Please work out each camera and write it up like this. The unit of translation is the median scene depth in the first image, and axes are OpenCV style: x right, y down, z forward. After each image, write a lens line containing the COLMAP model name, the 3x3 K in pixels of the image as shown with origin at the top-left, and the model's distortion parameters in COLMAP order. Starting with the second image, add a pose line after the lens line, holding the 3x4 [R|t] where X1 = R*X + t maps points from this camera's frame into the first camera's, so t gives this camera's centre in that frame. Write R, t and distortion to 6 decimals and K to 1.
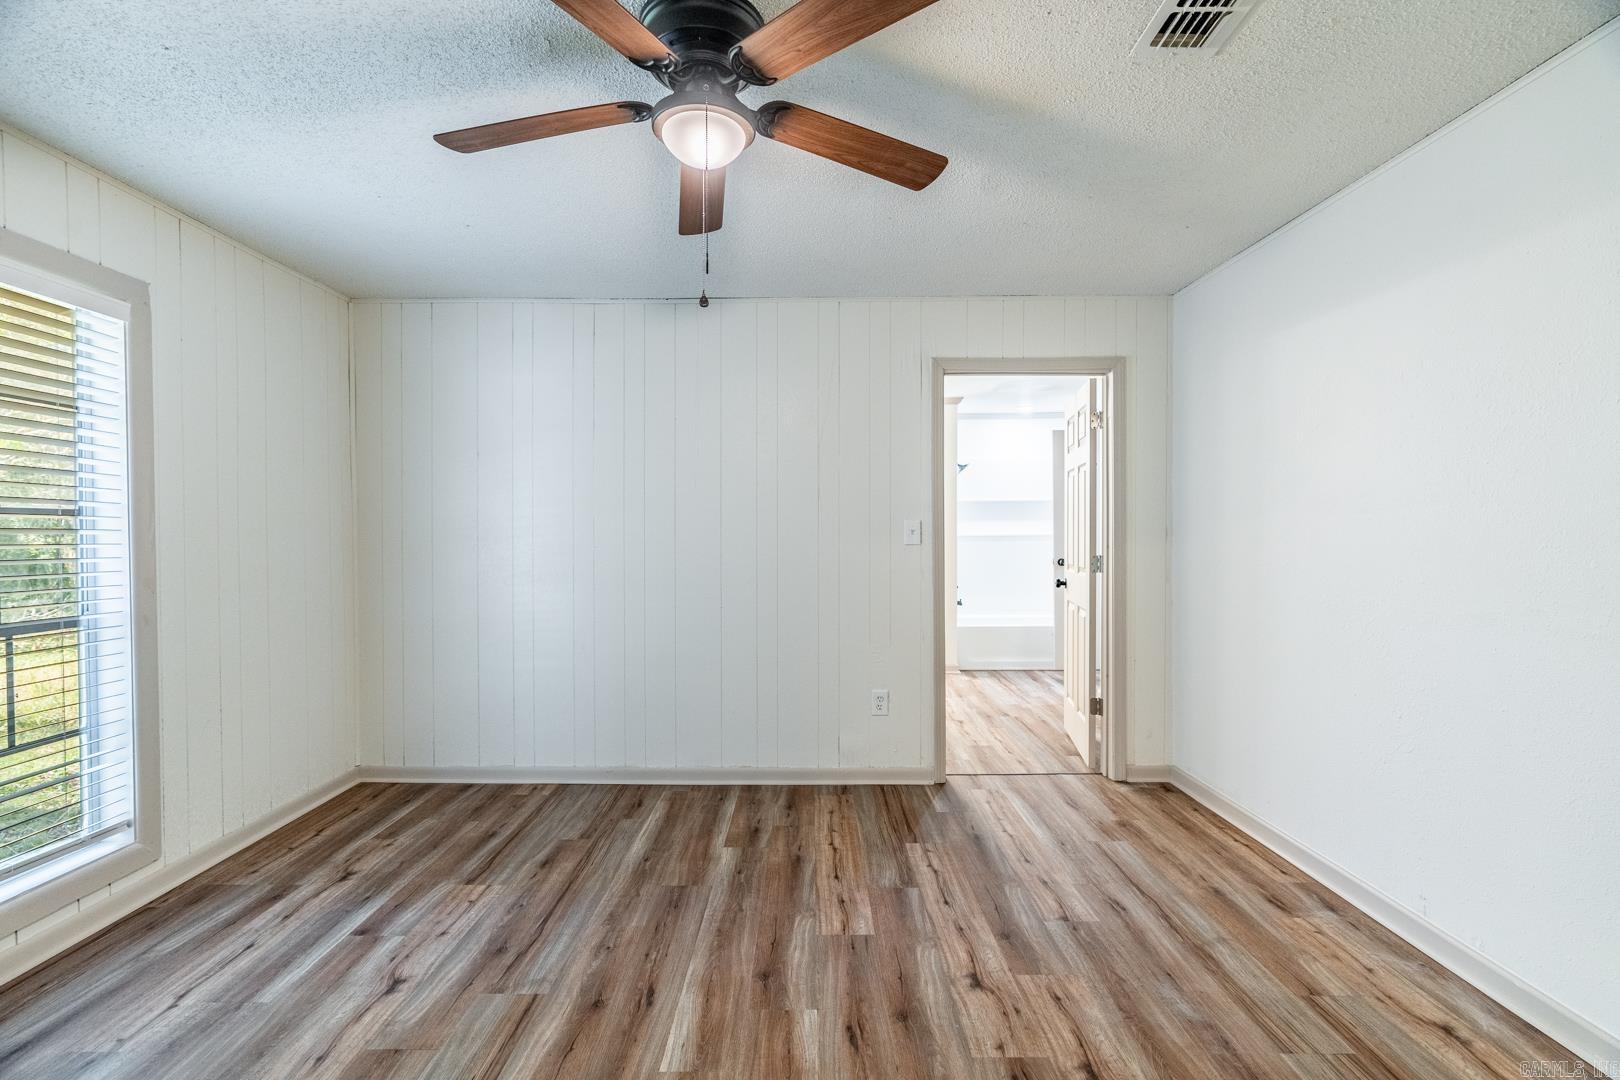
lens RADIAL K [[724.4, 0, 803.6], [0, 724.4, 549.8], [0, 0, 1]] dist [-0.006869, 0.001575]
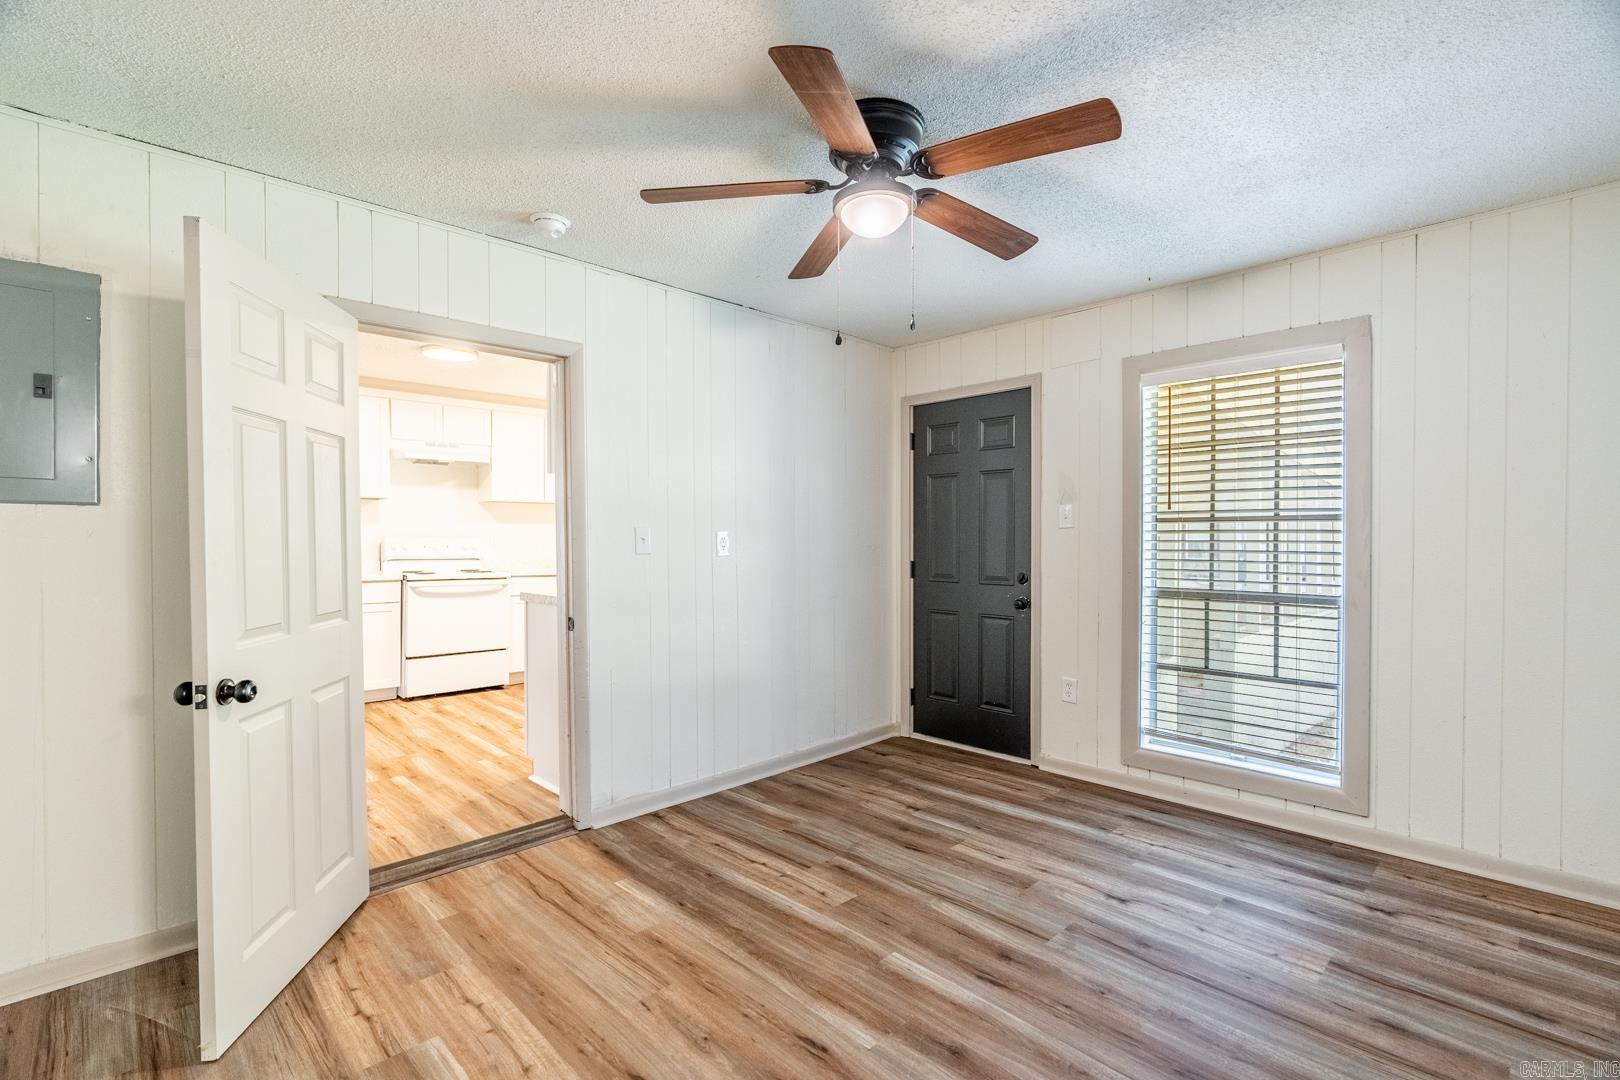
lens RADIAL K [[724.4, 0, 808.3], [0, 724.4, 538.4], [0, 0, 1]] dist [-0.006869, 0.001575]
pose [[-0.712421, 0.005013, -0.701735, 0.589815], [-0.011475, 0.999758, 0.018792, -0.027094], [0.701659, 0.021440, -0.712190, 1.304247]]
